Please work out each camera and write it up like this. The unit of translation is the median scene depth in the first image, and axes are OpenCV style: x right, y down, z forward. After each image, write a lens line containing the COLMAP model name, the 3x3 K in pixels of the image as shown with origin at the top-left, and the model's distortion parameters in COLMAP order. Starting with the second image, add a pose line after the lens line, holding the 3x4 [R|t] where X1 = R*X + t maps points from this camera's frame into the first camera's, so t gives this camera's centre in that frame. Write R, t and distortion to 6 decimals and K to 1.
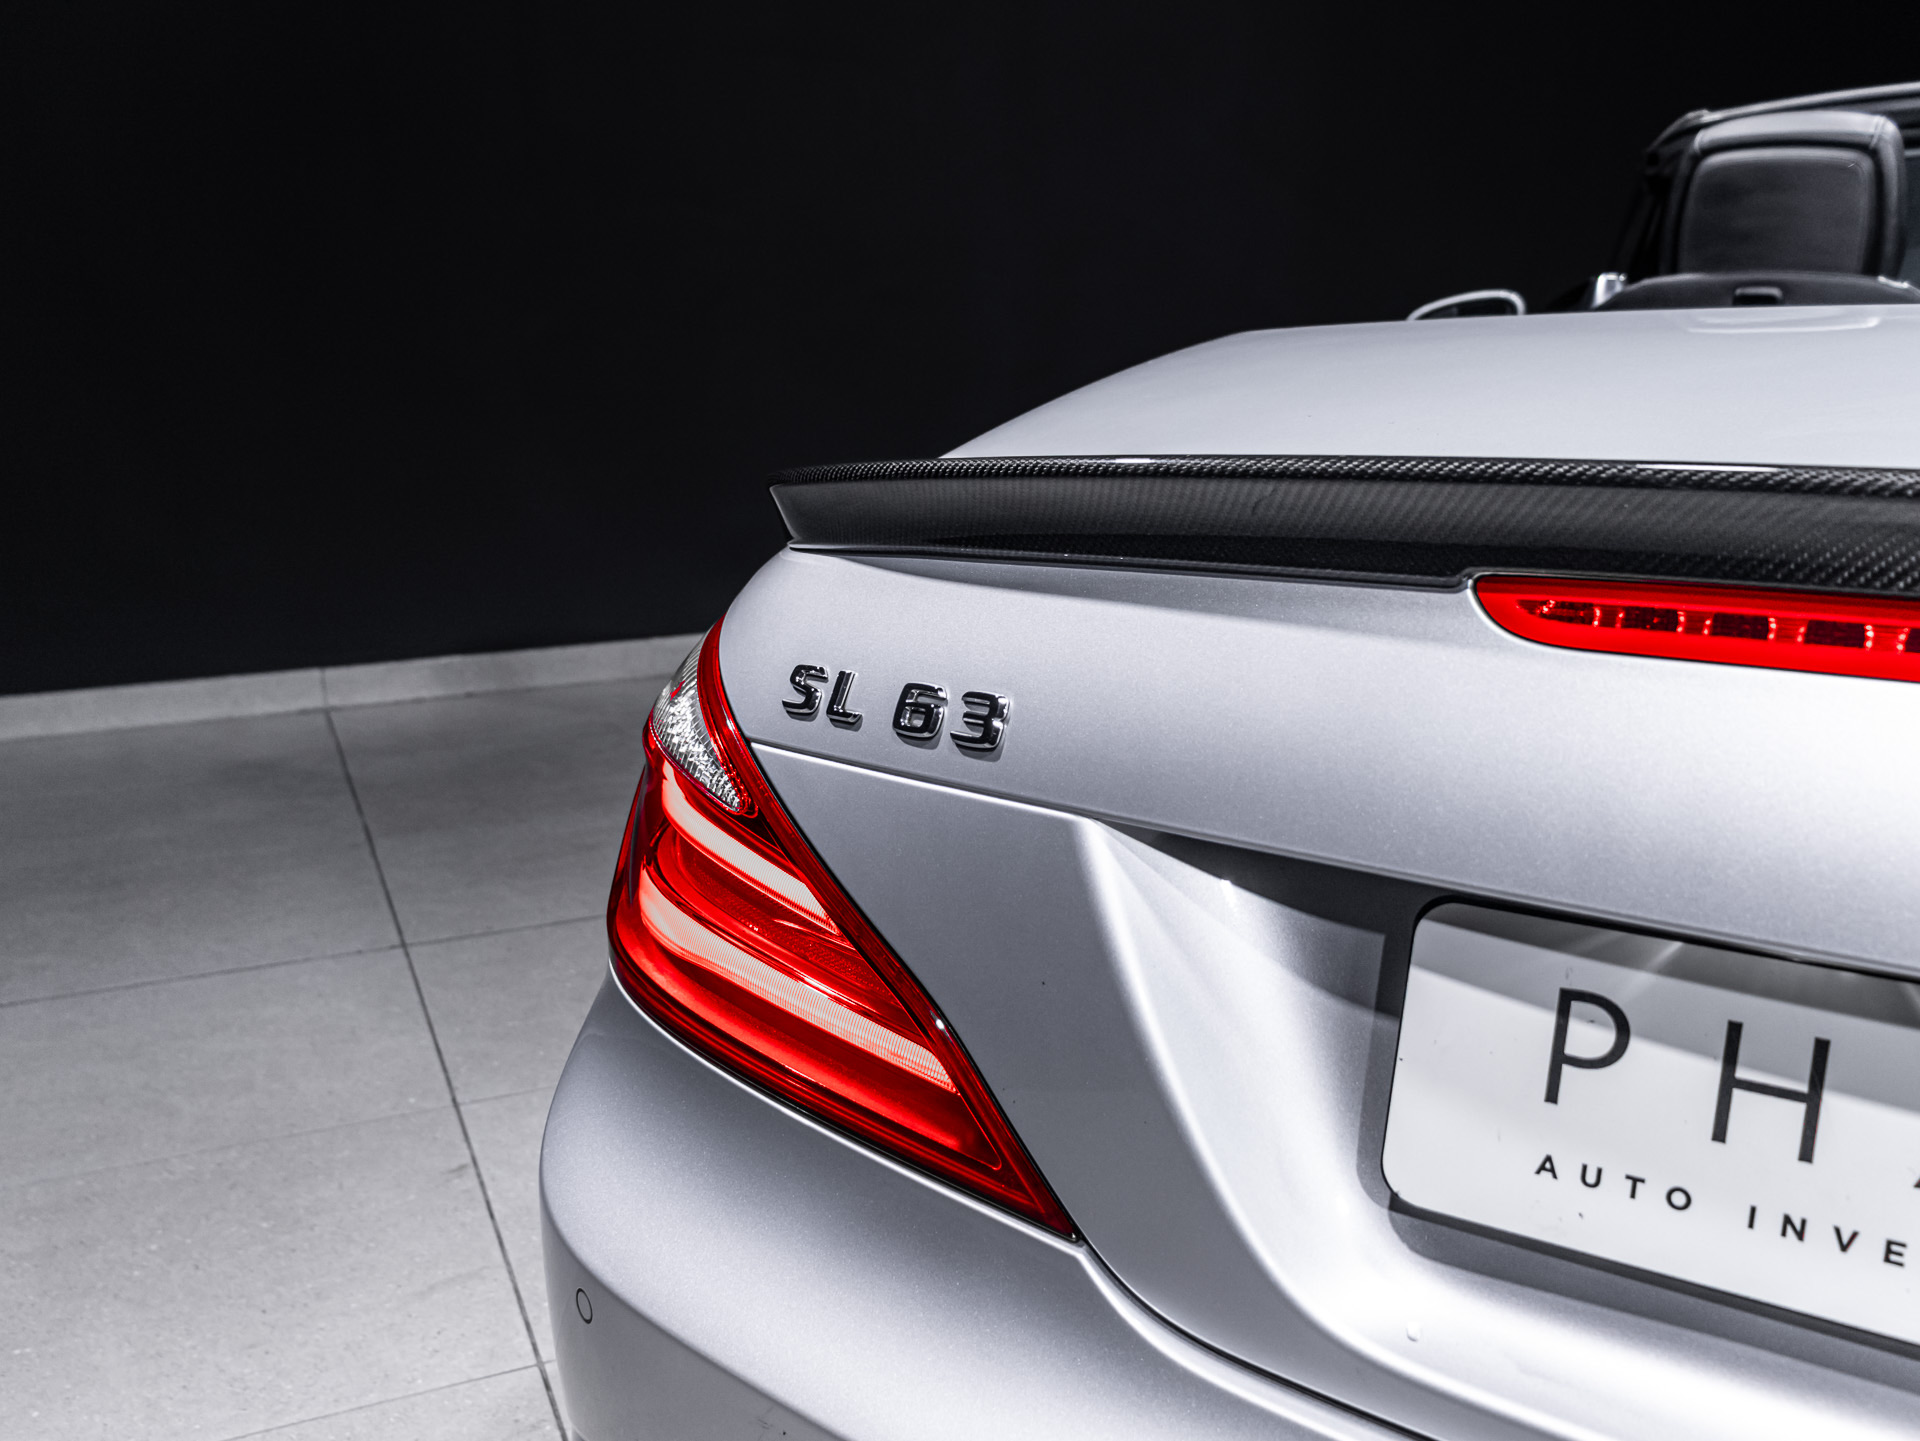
lens RADIAL K [[1738.7, 0, 954.0], [0, 1738.7, 730.1], [0, 0, 1]] dist [-0.002010, -0.001471]
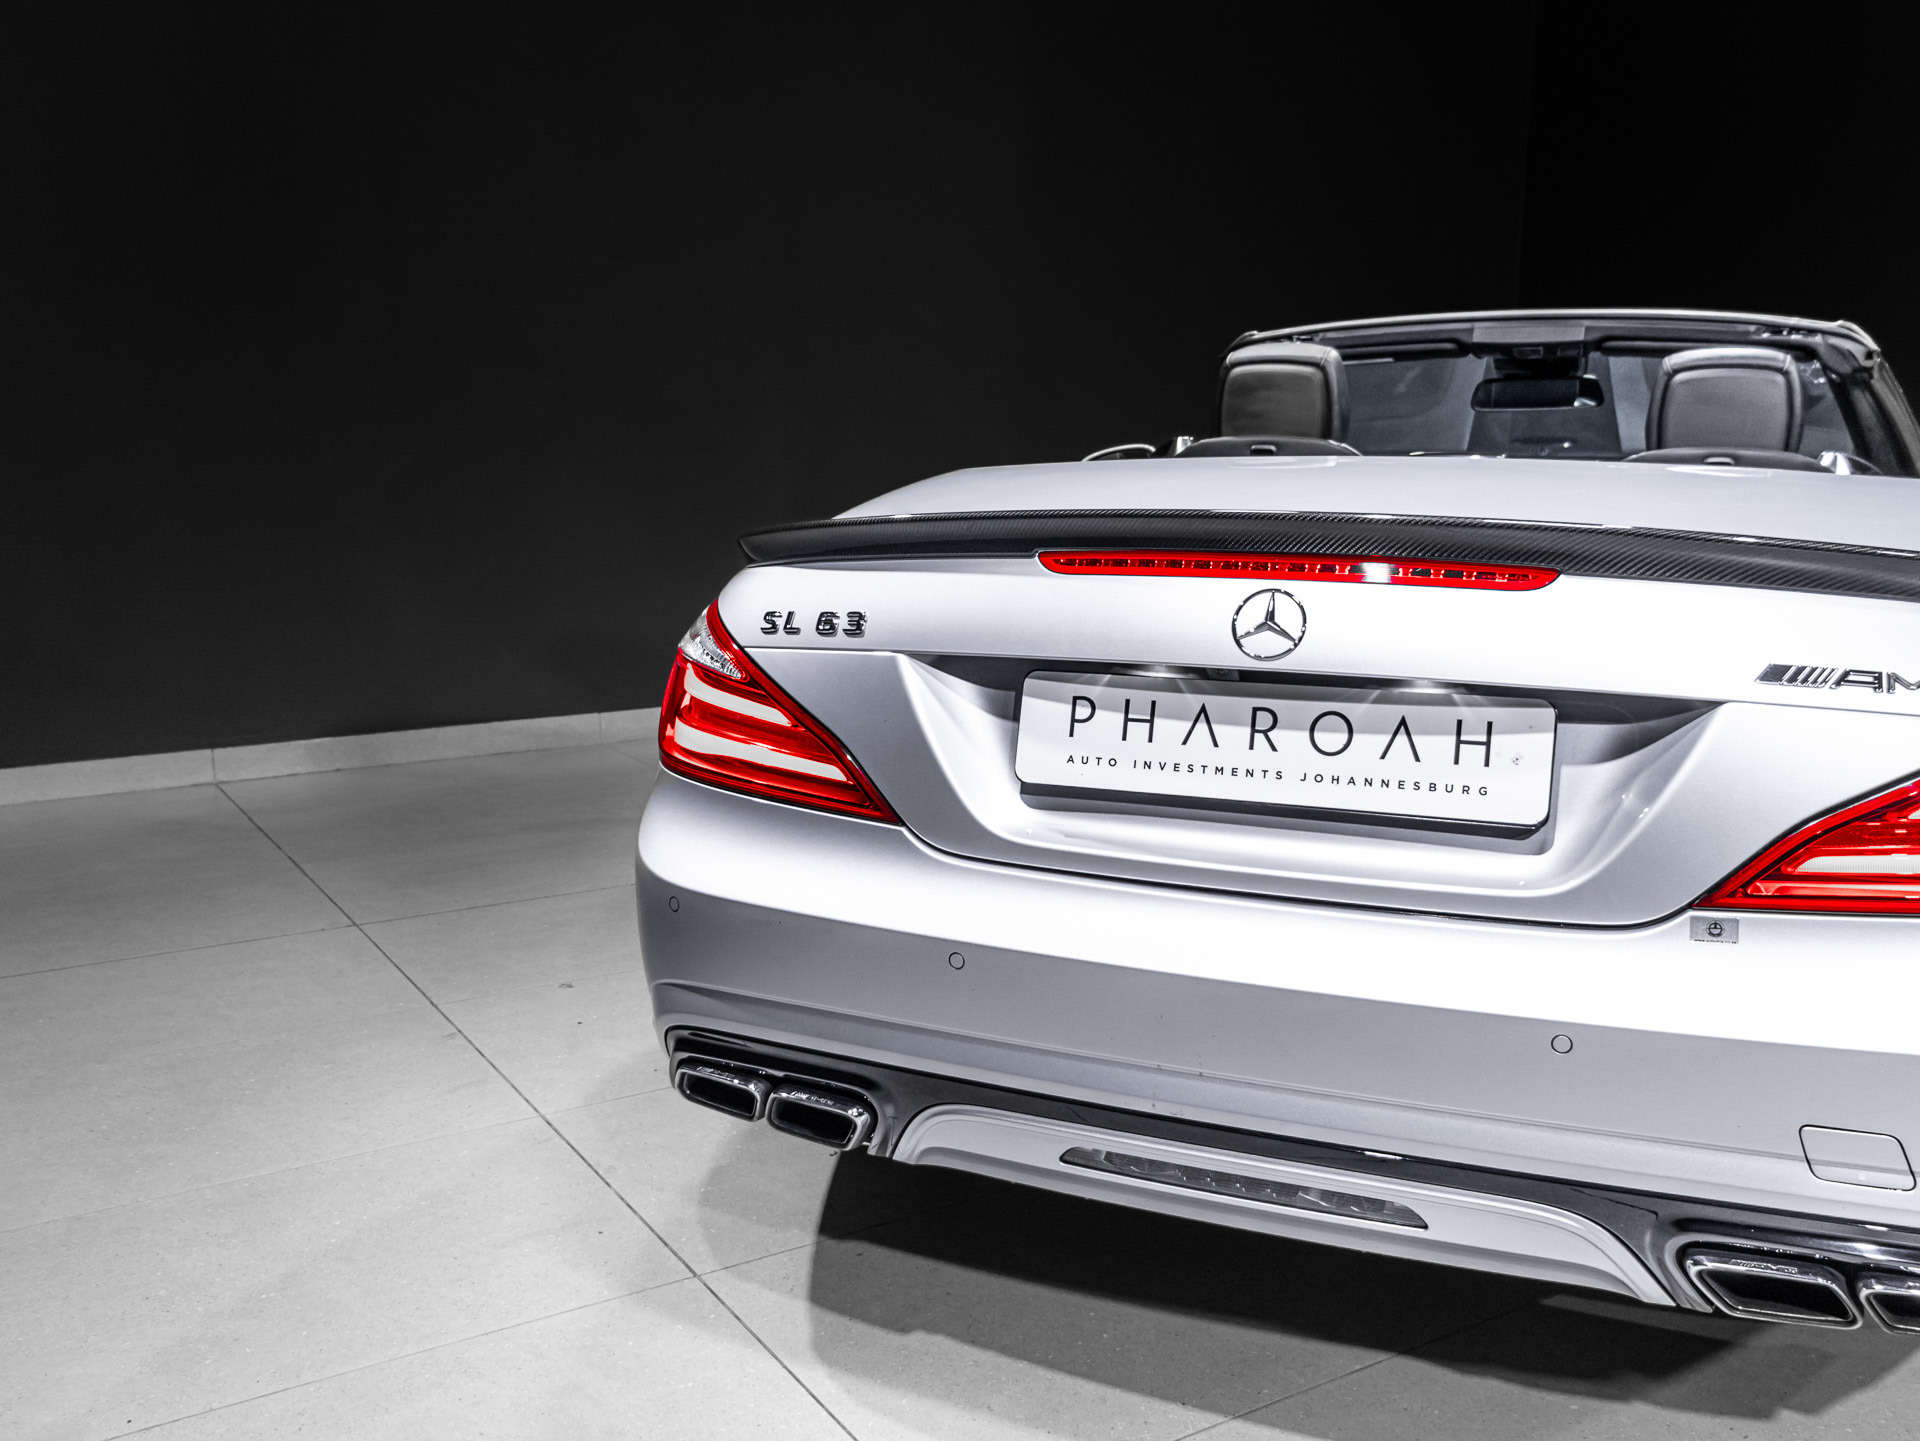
lens RADIAL K [[1738.7, 0, 954.0], [0, 1738.7, 730.1], [0, 0, 1]] dist [-0.002010, -0.001471]
pose [[0.988969, -0.018547, 0.146960, -0.207148], [0.030197, 0.996539, -0.077446, 0.335086], [-0.145015, 0.081029, 0.986106, -1.407711]]
